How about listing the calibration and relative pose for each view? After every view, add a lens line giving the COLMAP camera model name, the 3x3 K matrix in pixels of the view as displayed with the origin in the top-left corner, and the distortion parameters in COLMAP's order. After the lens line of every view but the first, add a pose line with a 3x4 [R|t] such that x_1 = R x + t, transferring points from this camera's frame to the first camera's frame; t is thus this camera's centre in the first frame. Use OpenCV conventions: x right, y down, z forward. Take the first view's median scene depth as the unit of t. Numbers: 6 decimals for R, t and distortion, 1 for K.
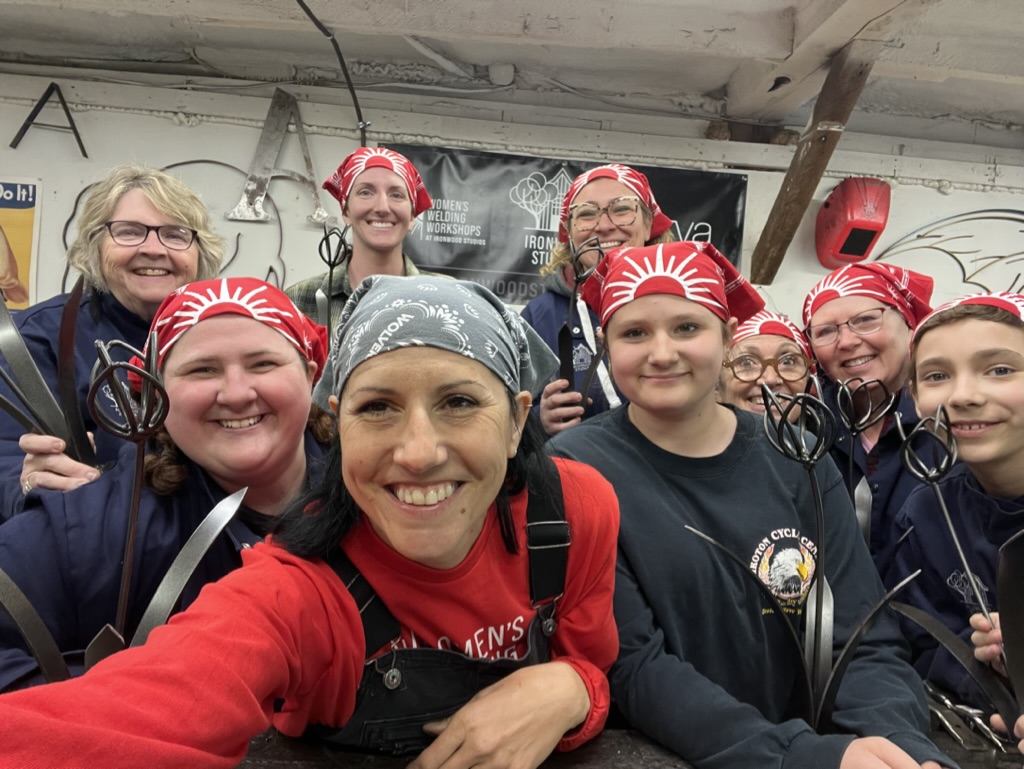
lens RADIAL K [[720.0, 0, 508.4], [0, 720.0, 394.0], [0, 0, 1]] dist [0.062650, -0.067933]
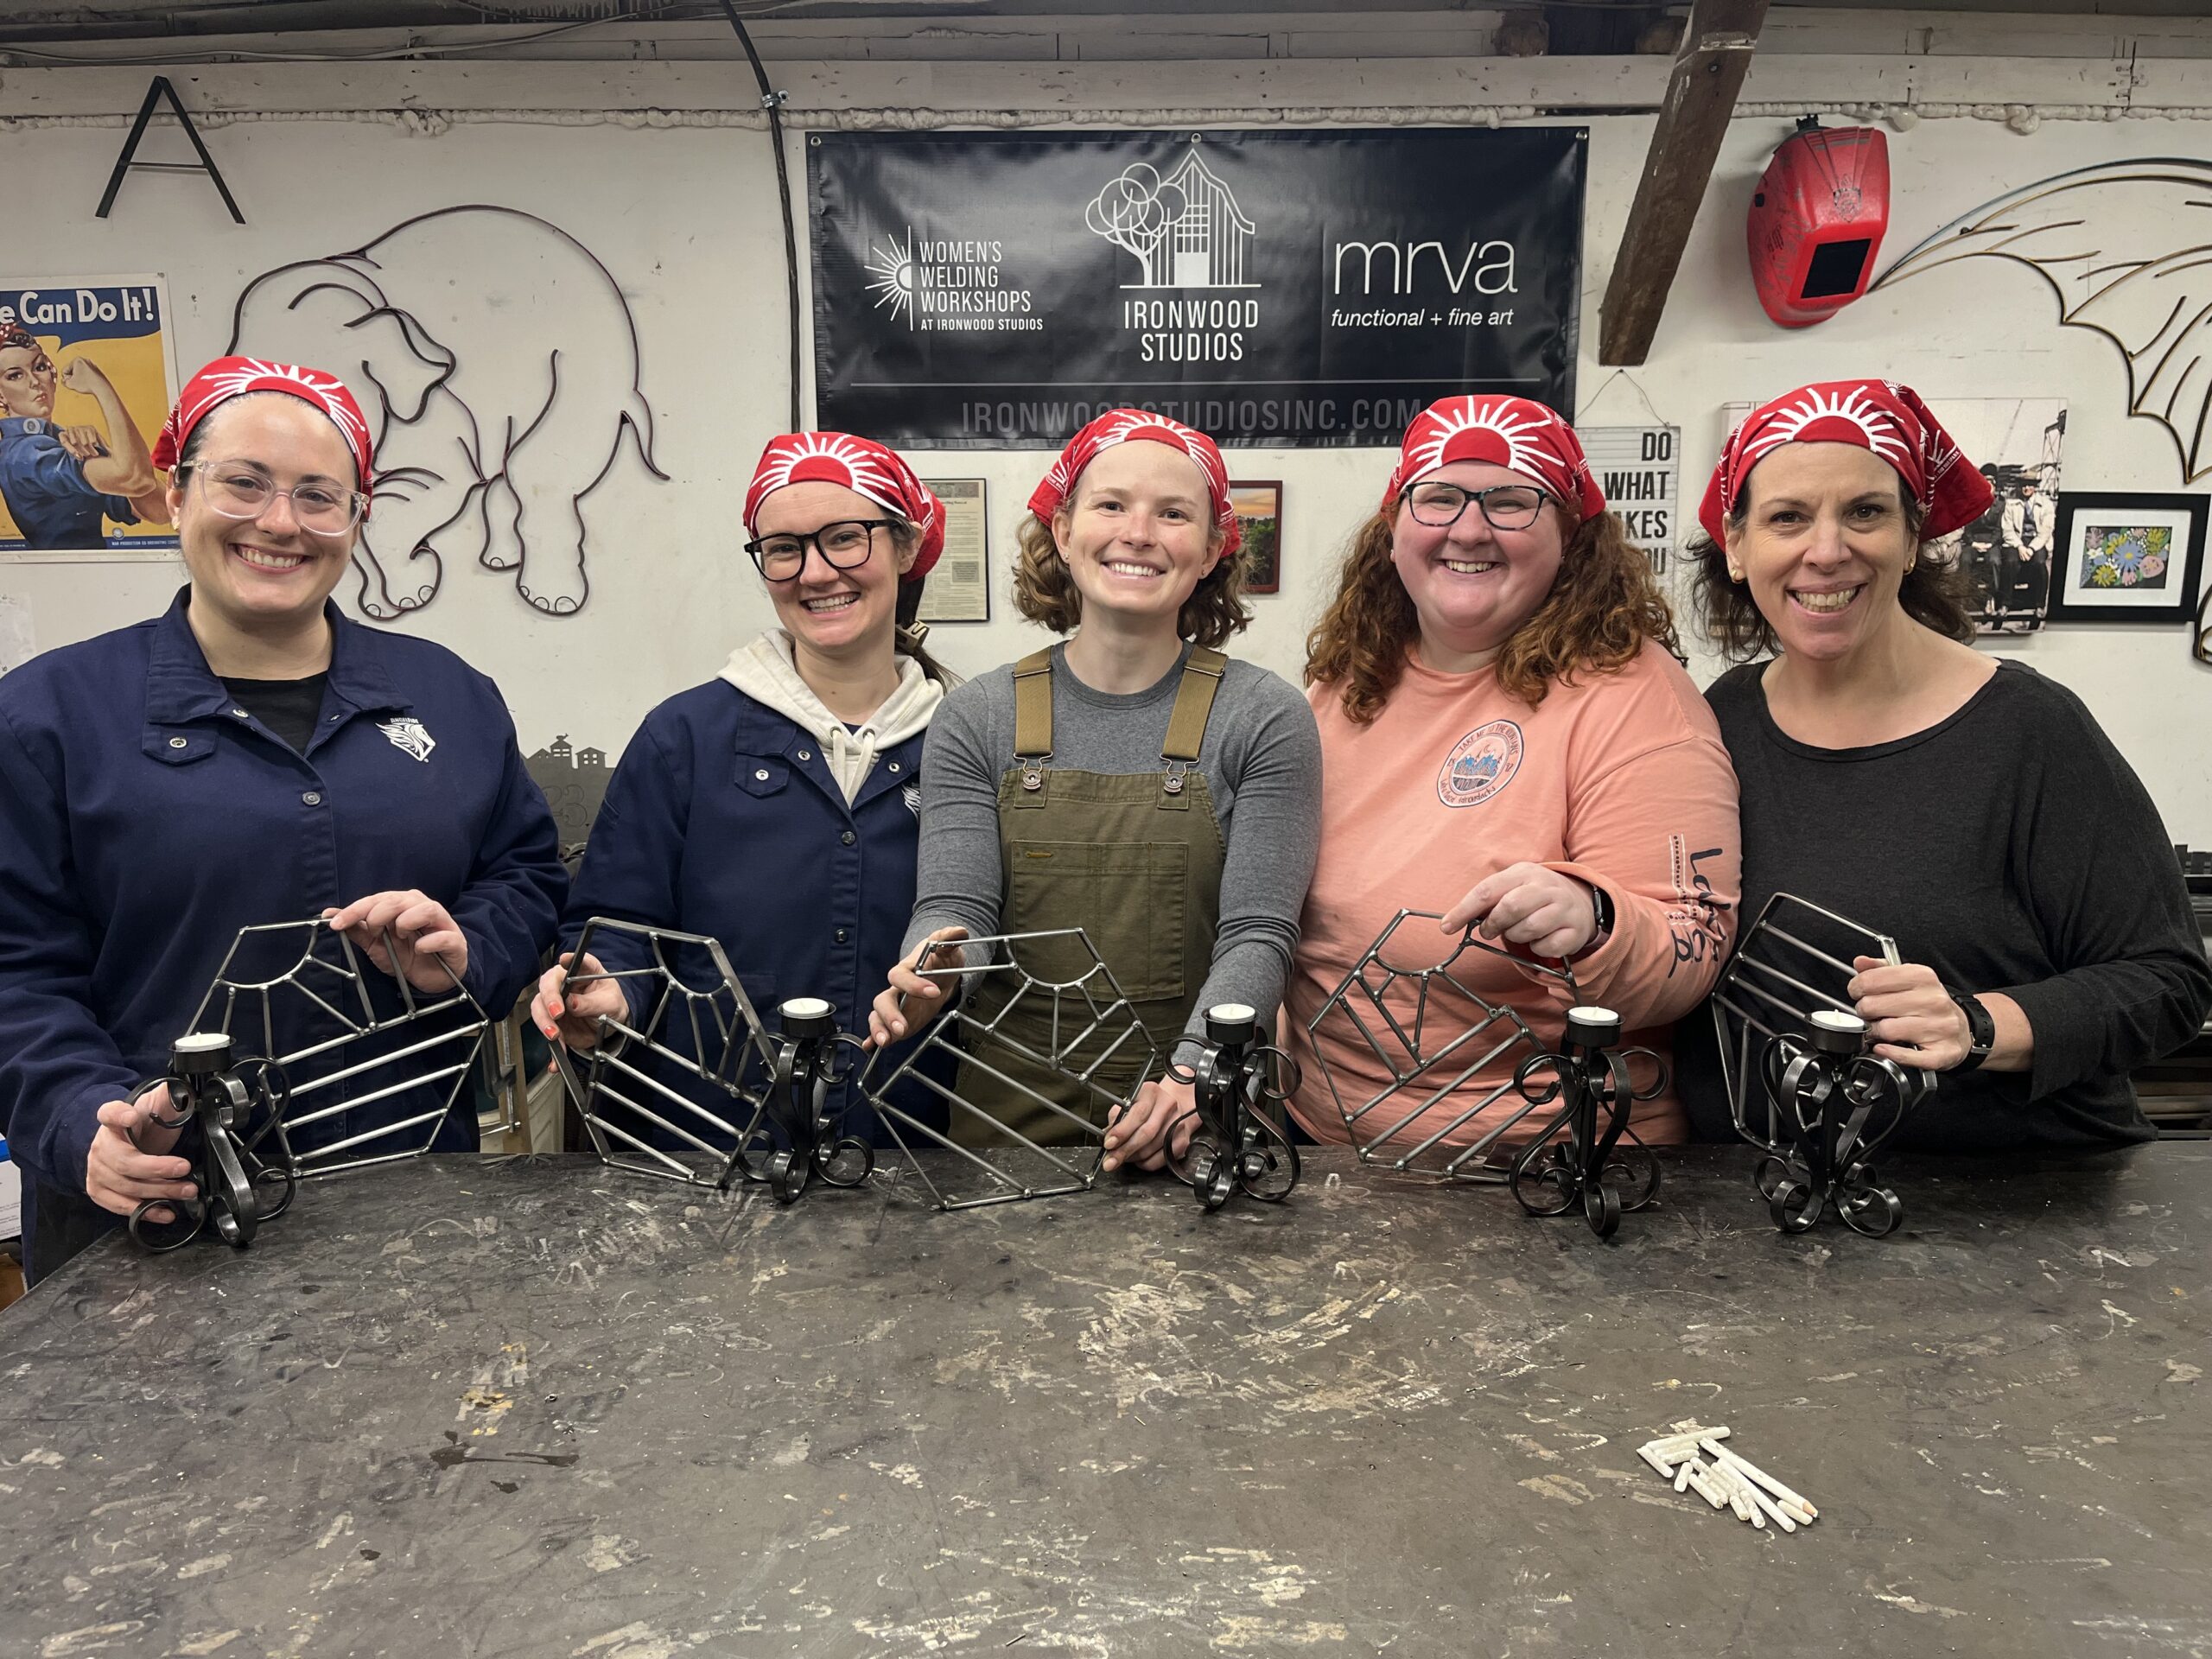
lens RADIAL K [[1681.3, 0, 1109.4], [0, 1681.3, 826.2], [0, 0, 1]] dist [0.068206, -0.100006]
pose [[0.995502, -0.058170, -0.074780, 0.079030], [0.070496, 0.982133, 0.174483, -0.073119], [0.063294, -0.178970, 0.981817, -0.181921]]
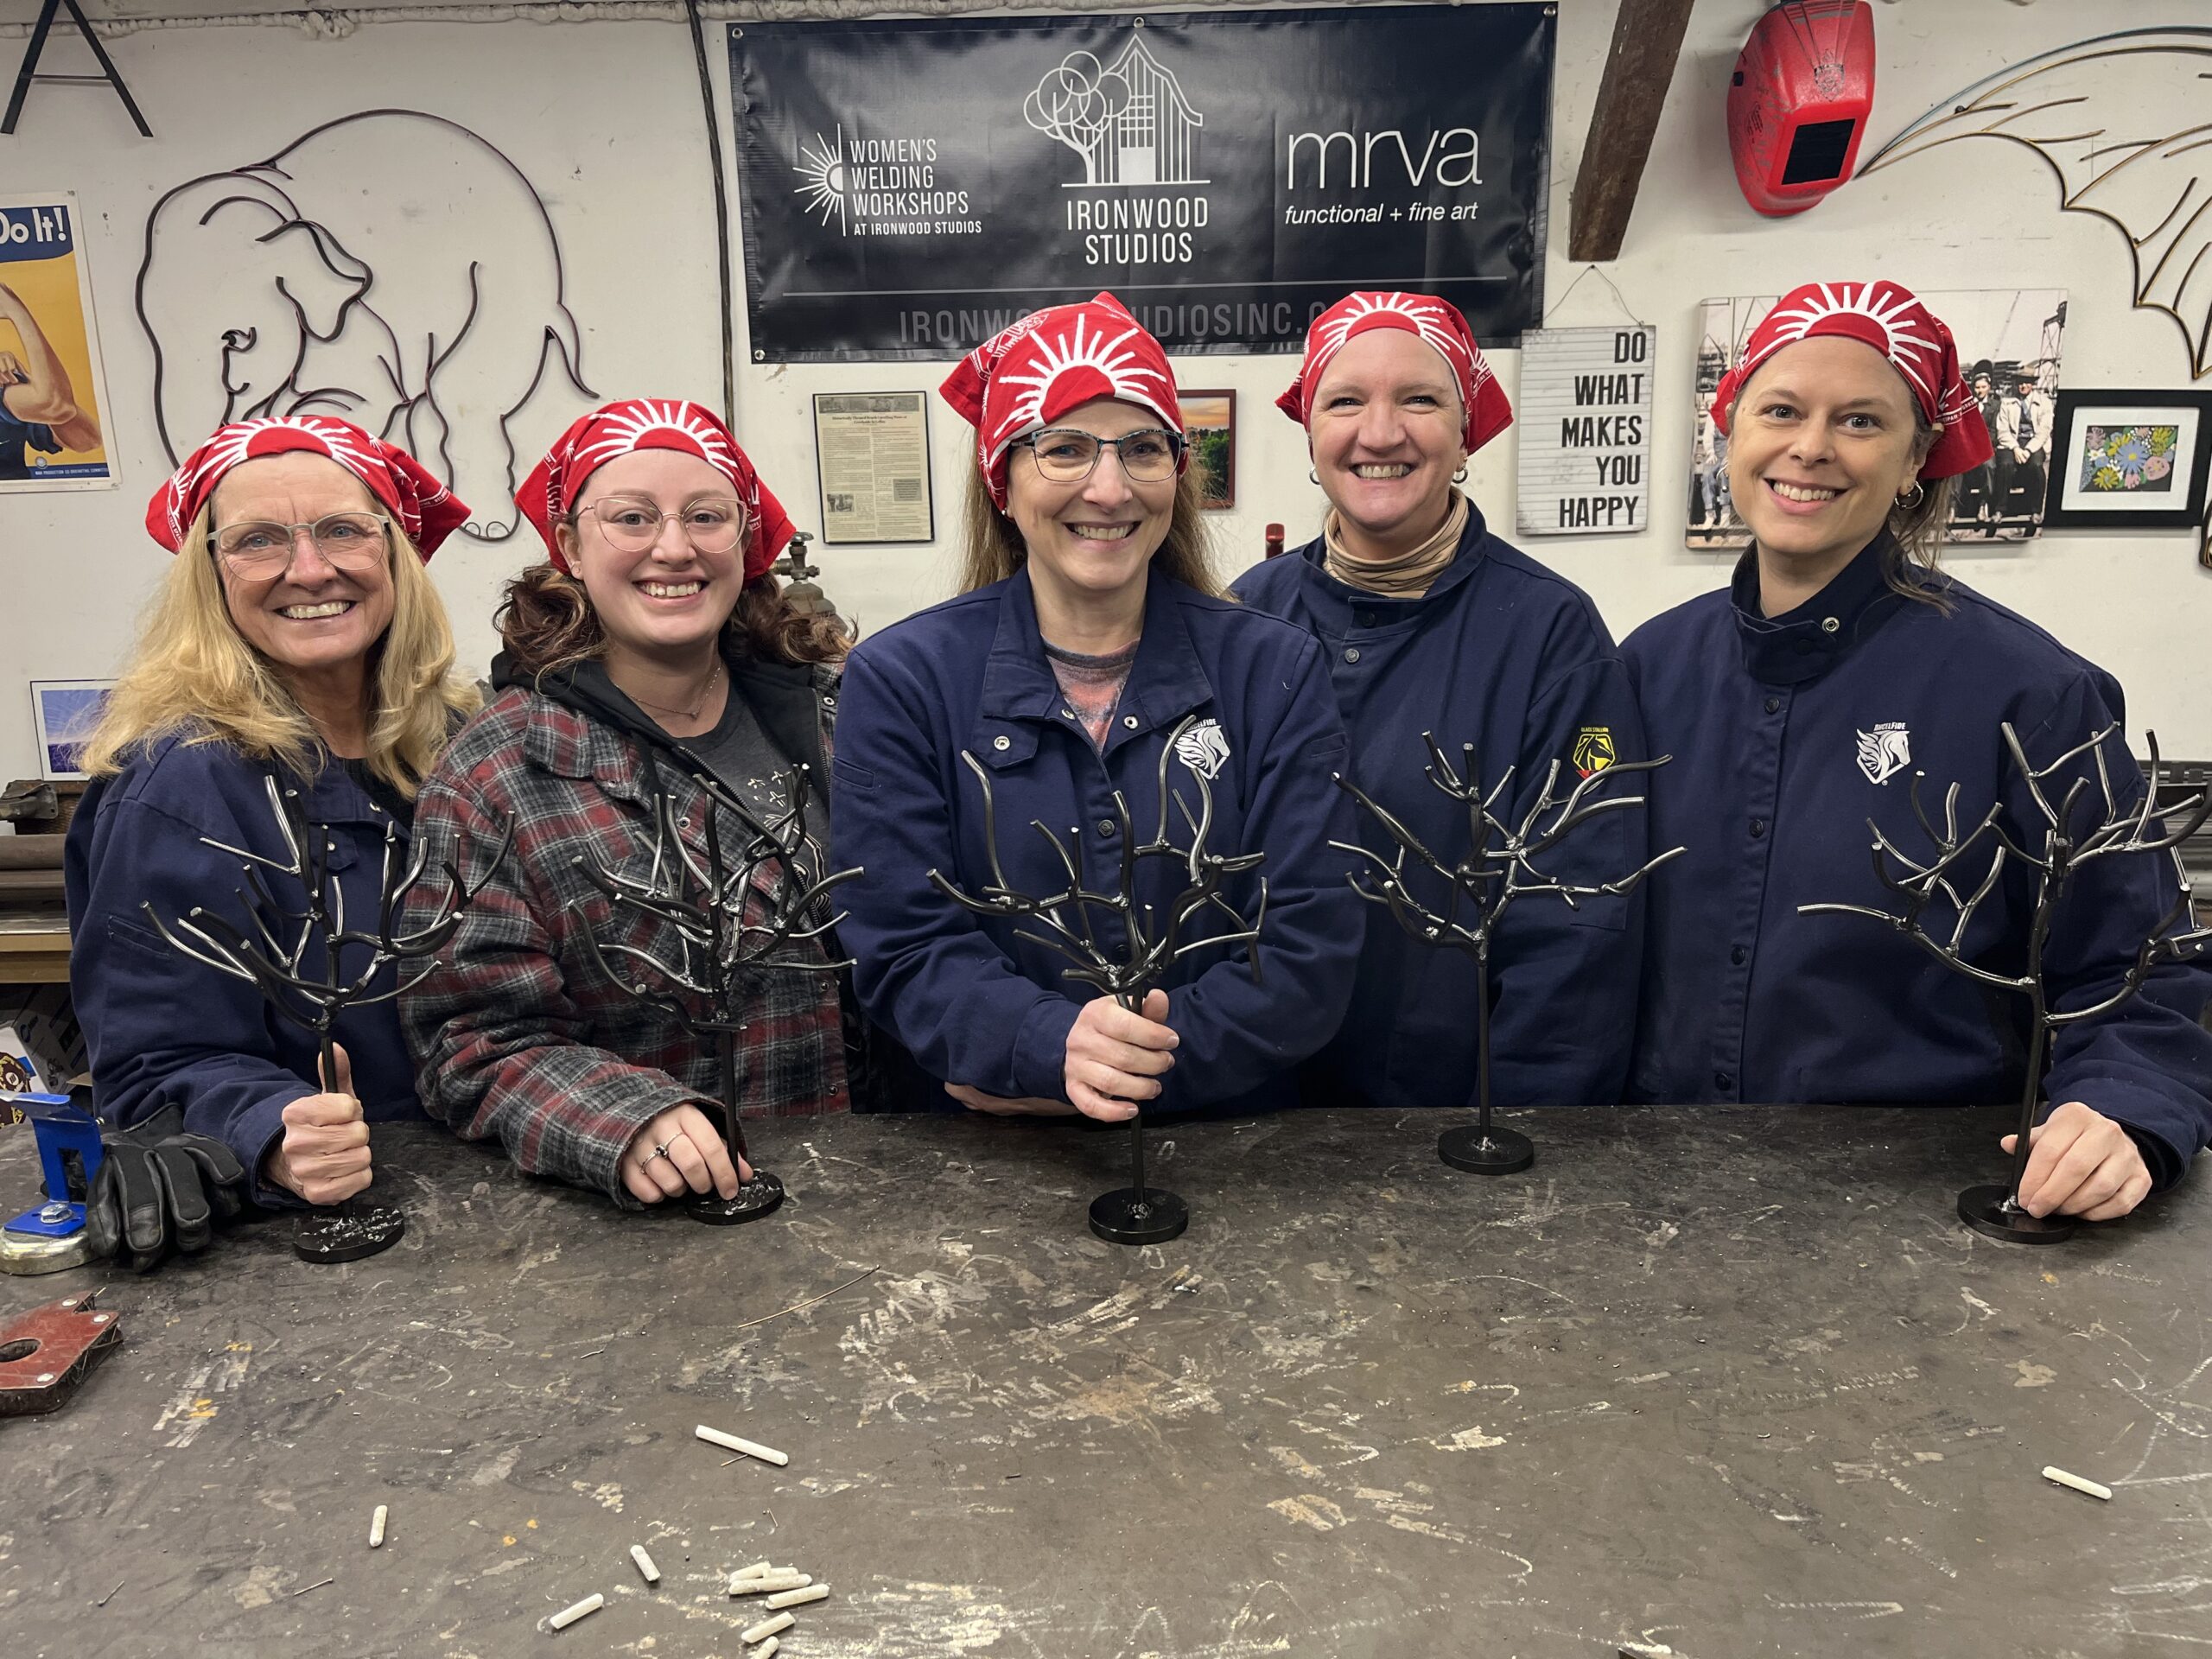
lens RADIAL K [[1681.3, 0, 1111.4], [0, 1681.3, 830.4], [0, 0, 1]] dist [0.068206, -0.100006]
pose [[0.992776, -0.062377, -0.102492, 0.139159], [0.084257, 0.970608, 0.225436, -0.071689], [0.085418, -0.232443, 0.968852, -0.141475]]
